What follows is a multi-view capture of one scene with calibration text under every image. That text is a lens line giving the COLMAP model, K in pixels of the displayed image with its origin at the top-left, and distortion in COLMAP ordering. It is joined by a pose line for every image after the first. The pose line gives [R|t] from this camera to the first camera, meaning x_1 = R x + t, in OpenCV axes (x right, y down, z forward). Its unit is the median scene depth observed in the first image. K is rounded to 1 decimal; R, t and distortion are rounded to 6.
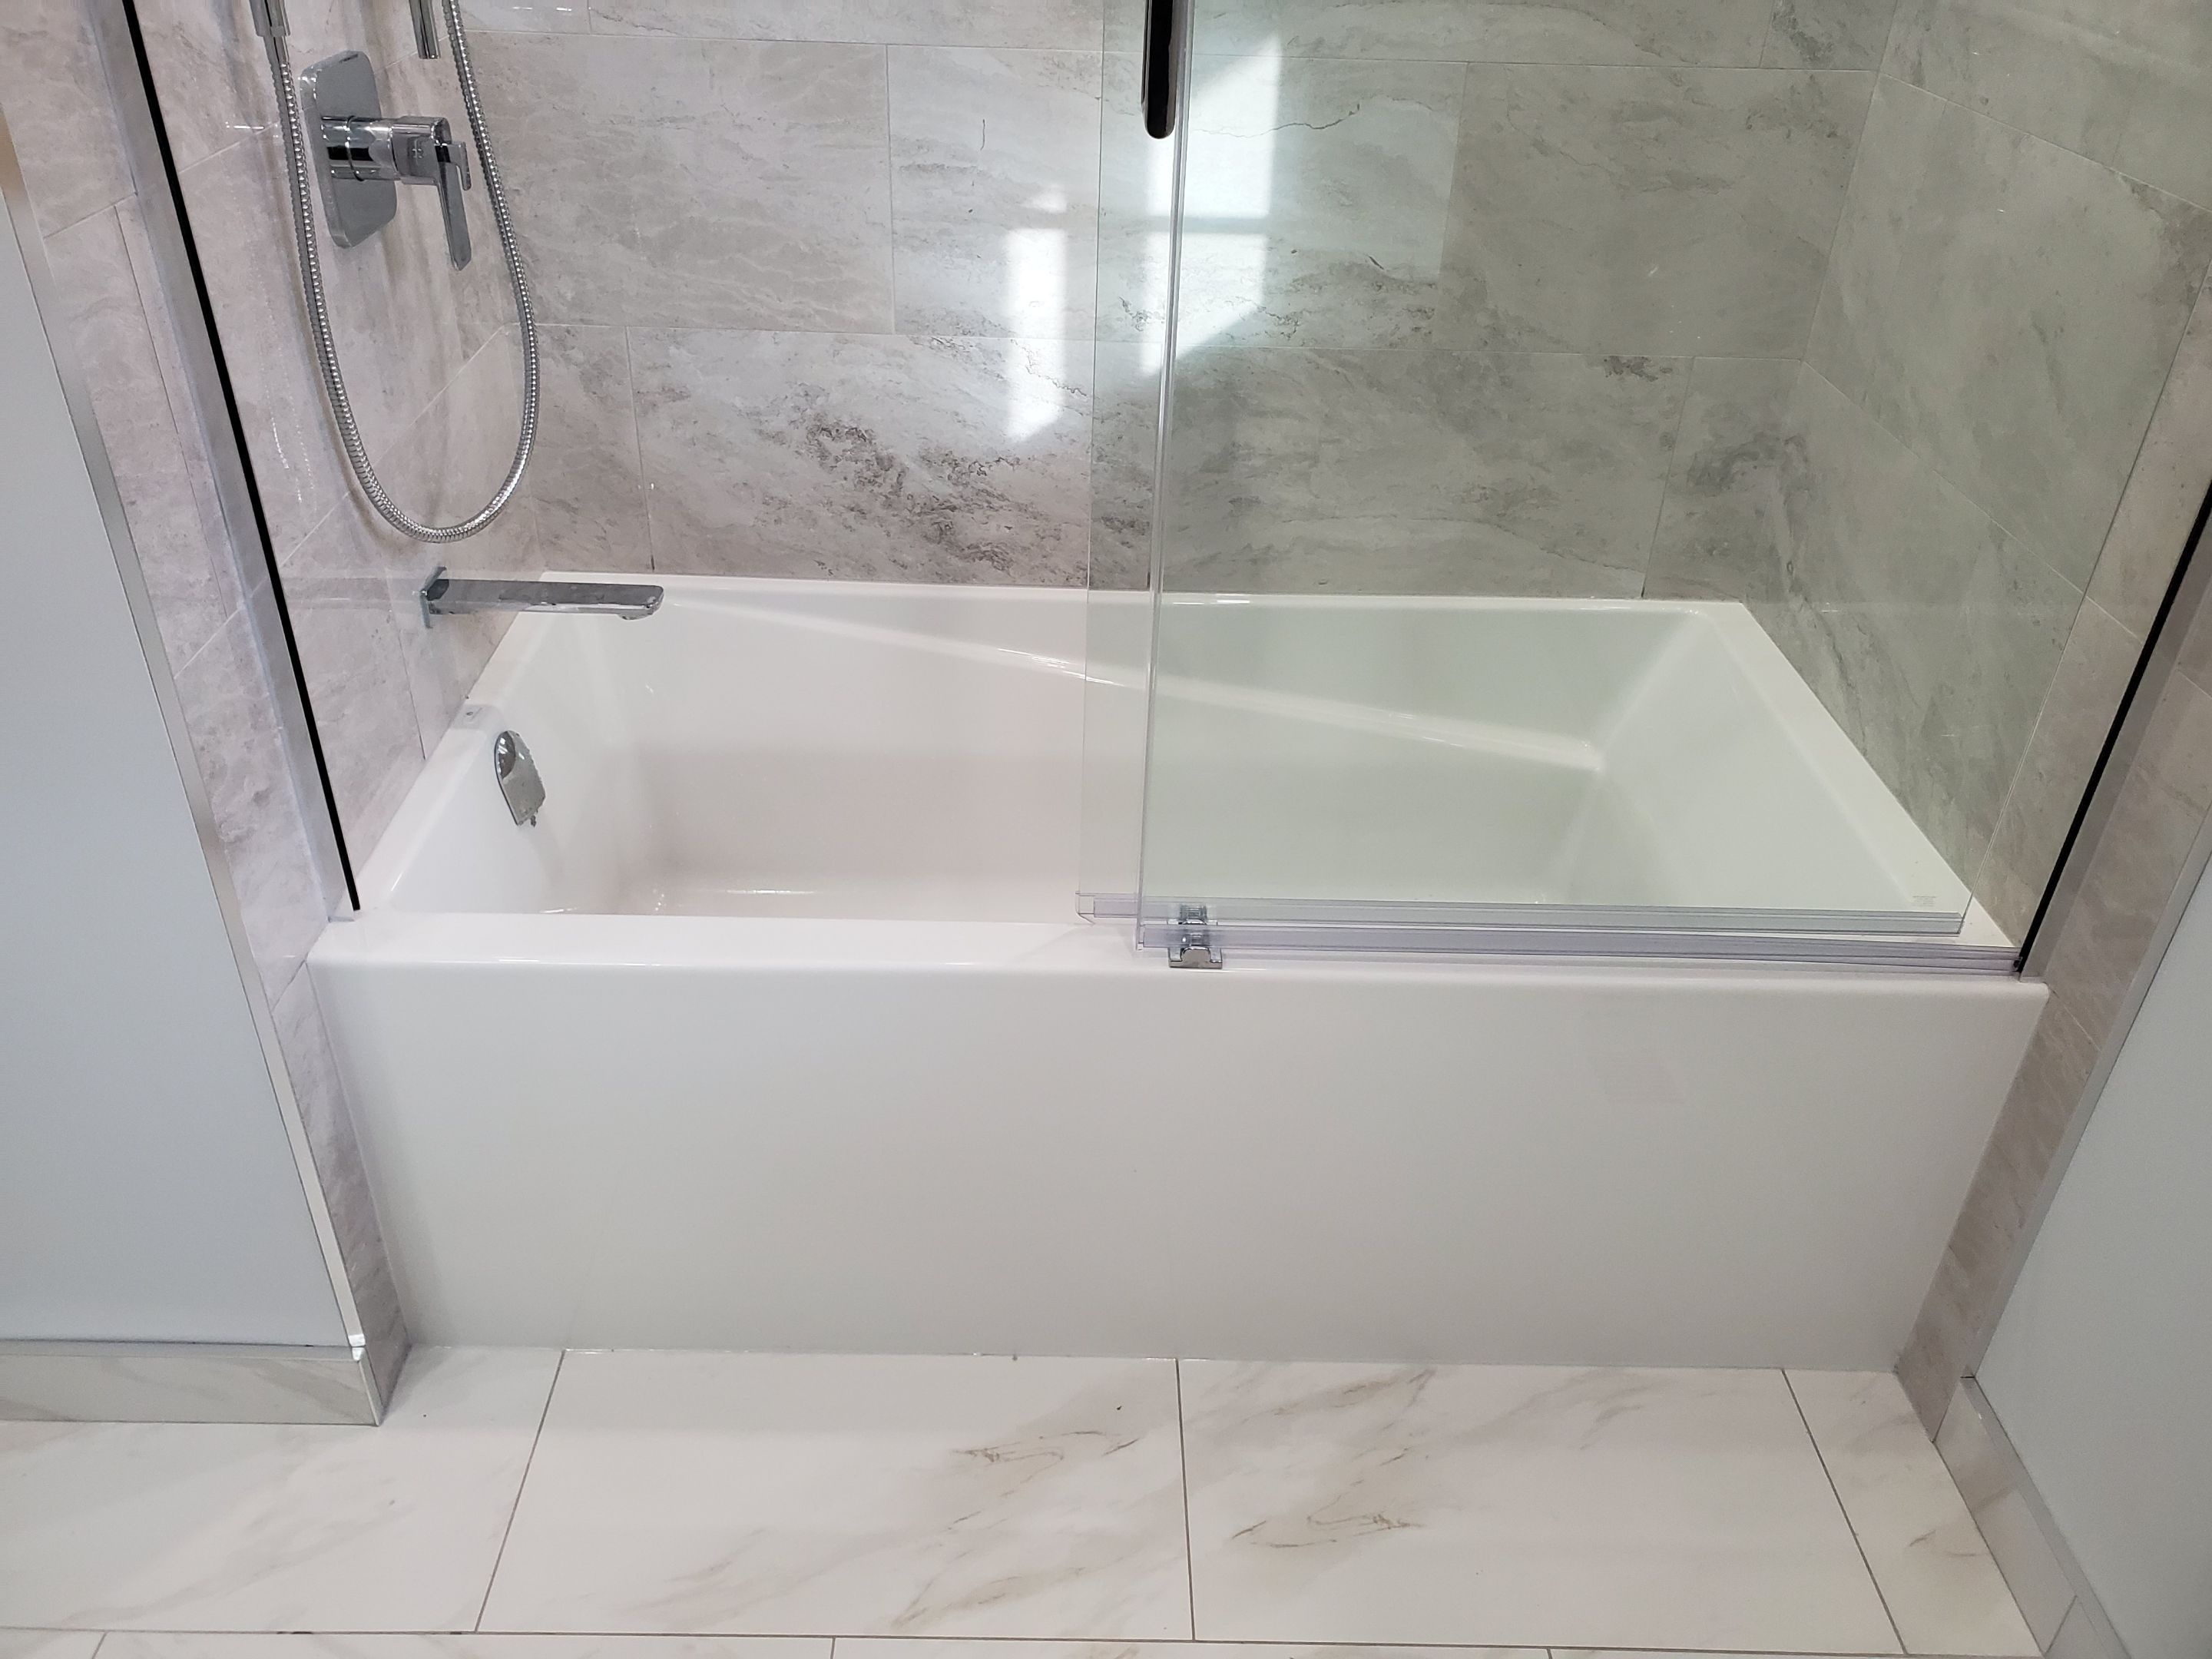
lens RADIAL K [[1699.0, 0, 1089.0], [0, 1699.0, 823.8], [0, 0, 1]] dist [0.016589, -0.014074]
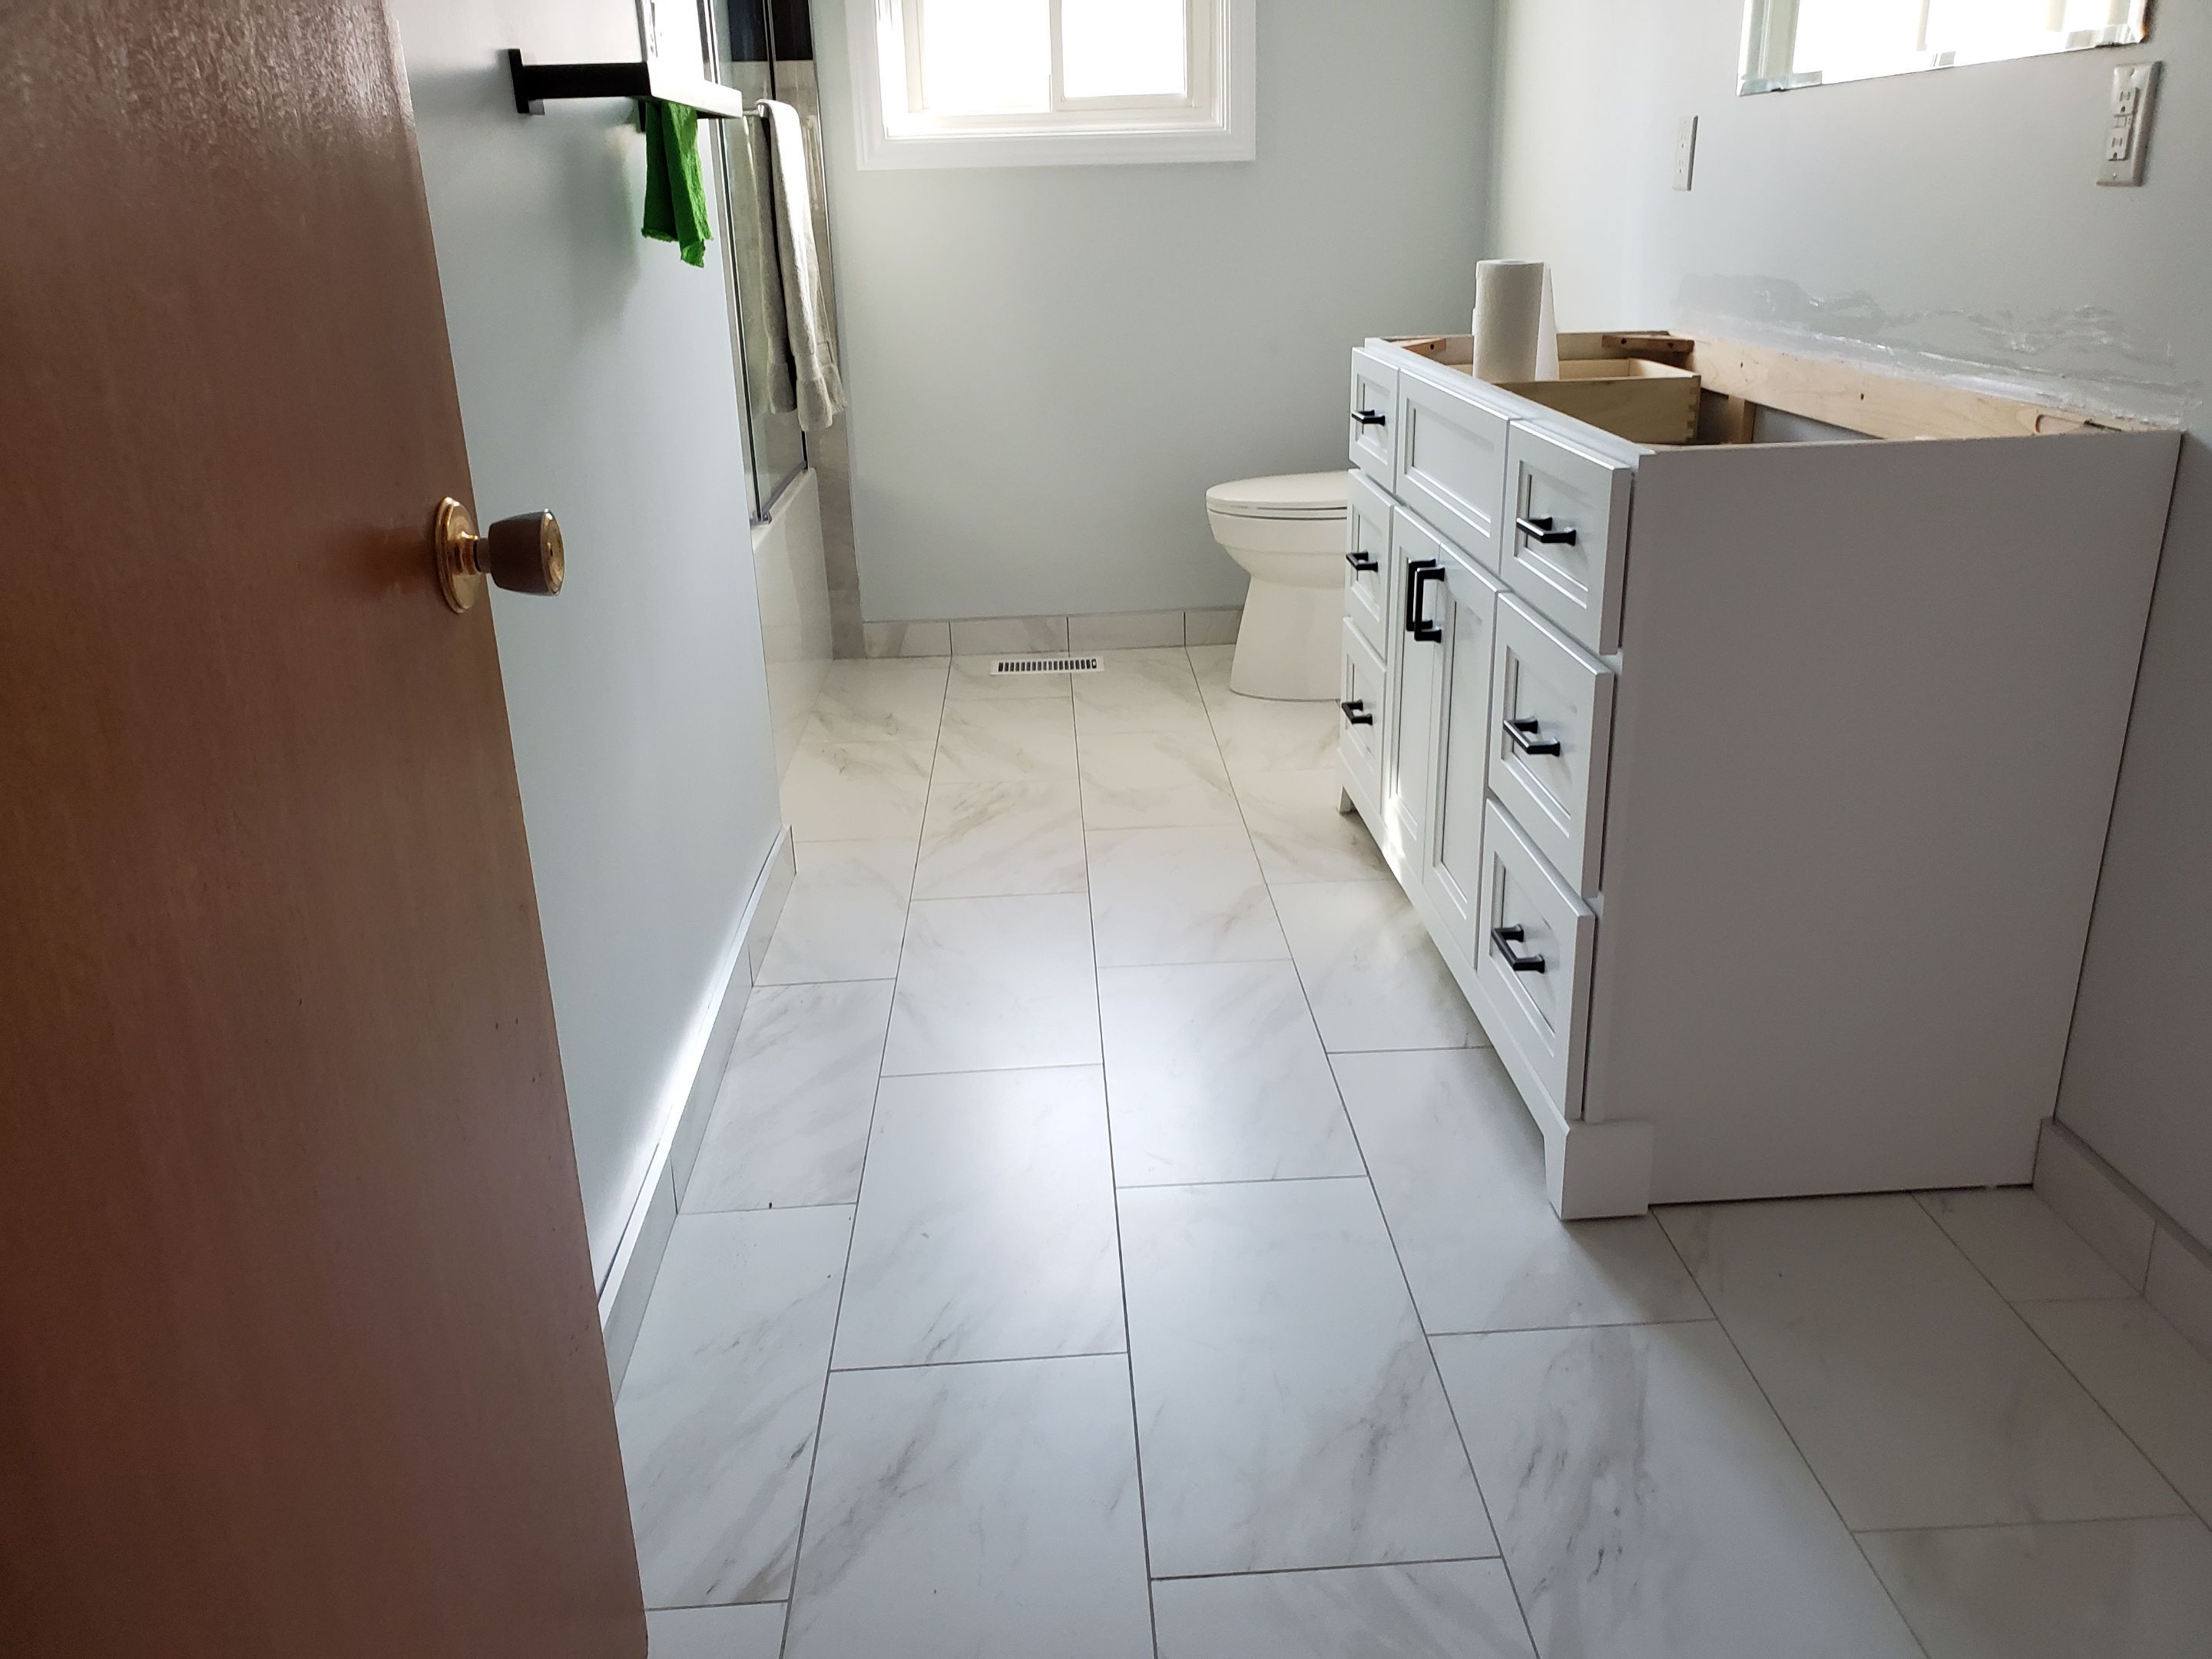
lens RADIAL K [[1699.0, 0, 1149.6], [0, 1699.0, 806.4], [0, 0, 1]] dist [0.016589, -0.014074]
pose [[-0.073810, -0.355243, 0.931856, -1.903814], [0.550253, 0.764790, 0.335138, -0.095254], [-0.831729, 0.537493, 0.139024, 0.354033]]
